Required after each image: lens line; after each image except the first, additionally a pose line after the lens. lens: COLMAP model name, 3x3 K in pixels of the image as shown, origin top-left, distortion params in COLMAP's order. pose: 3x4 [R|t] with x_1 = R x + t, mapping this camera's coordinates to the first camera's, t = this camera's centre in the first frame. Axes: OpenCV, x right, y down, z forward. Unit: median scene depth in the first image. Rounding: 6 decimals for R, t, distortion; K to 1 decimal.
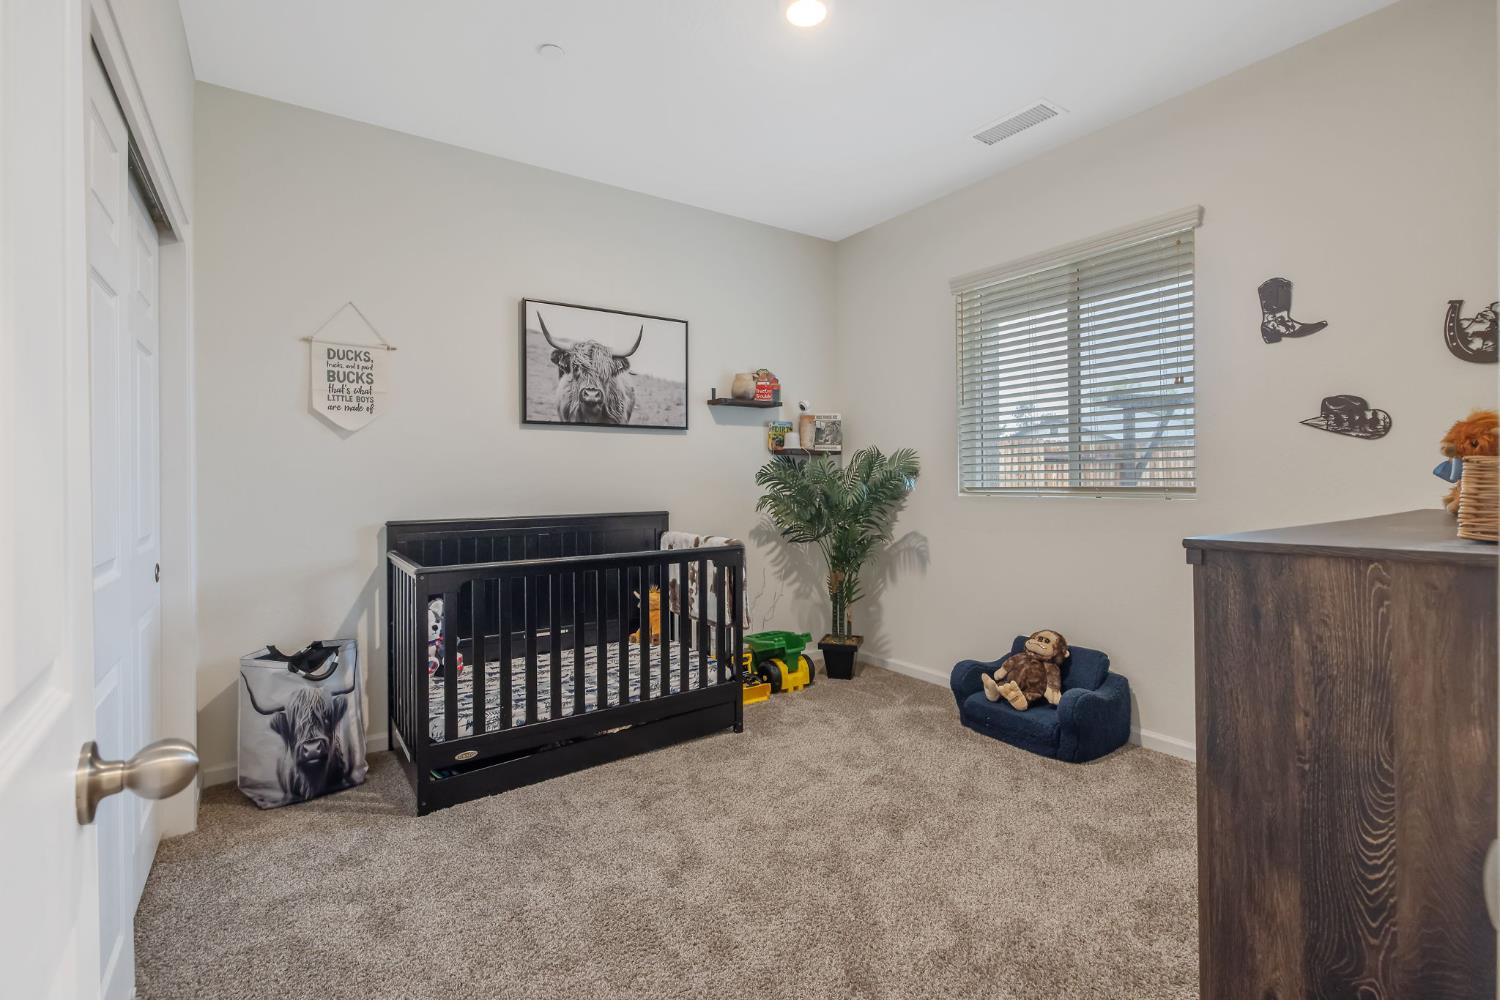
lens RADIAL K [[655.3, 0, 751.3], [0, 655.3, 485.1], [0, 0, 1]] dist [0.000002, 0.000394]
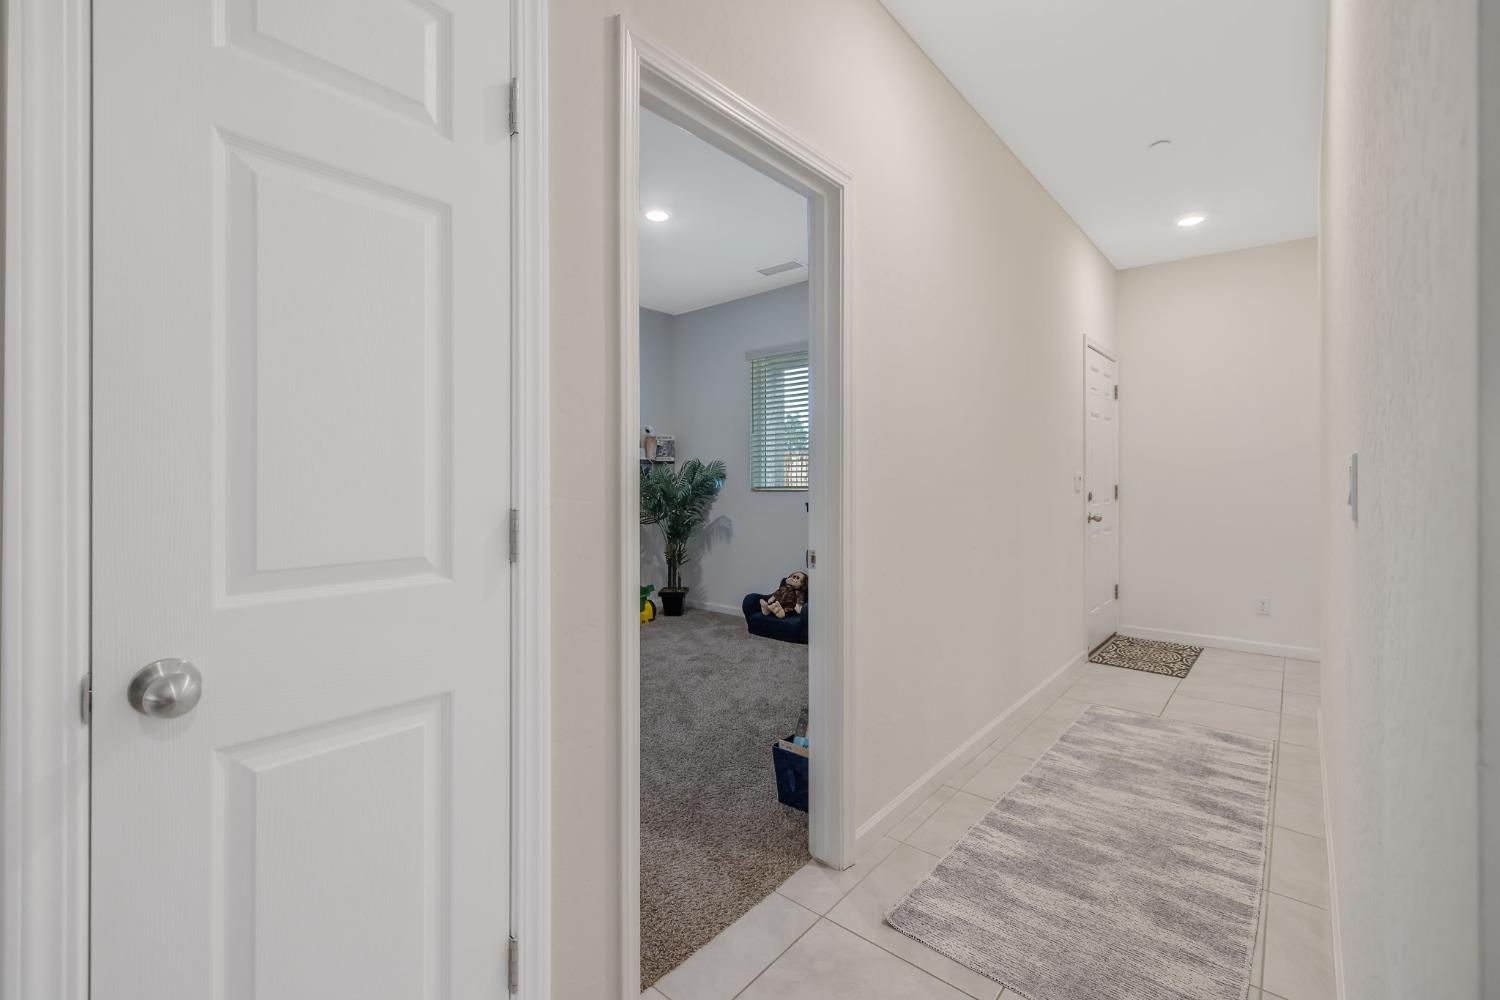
lens RADIAL K [[643.1, 0, 754.3], [0, 643.1, 486.7], [0, 0, 1]] dist [0.000692, 0.000201]
pose [[0.965098, 0.003998, 0.261857, -0.069792], [-0.002616, 0.999981, -0.005628, 0.012244], [-0.261875, 0.004747, 0.965090, -0.454513]]
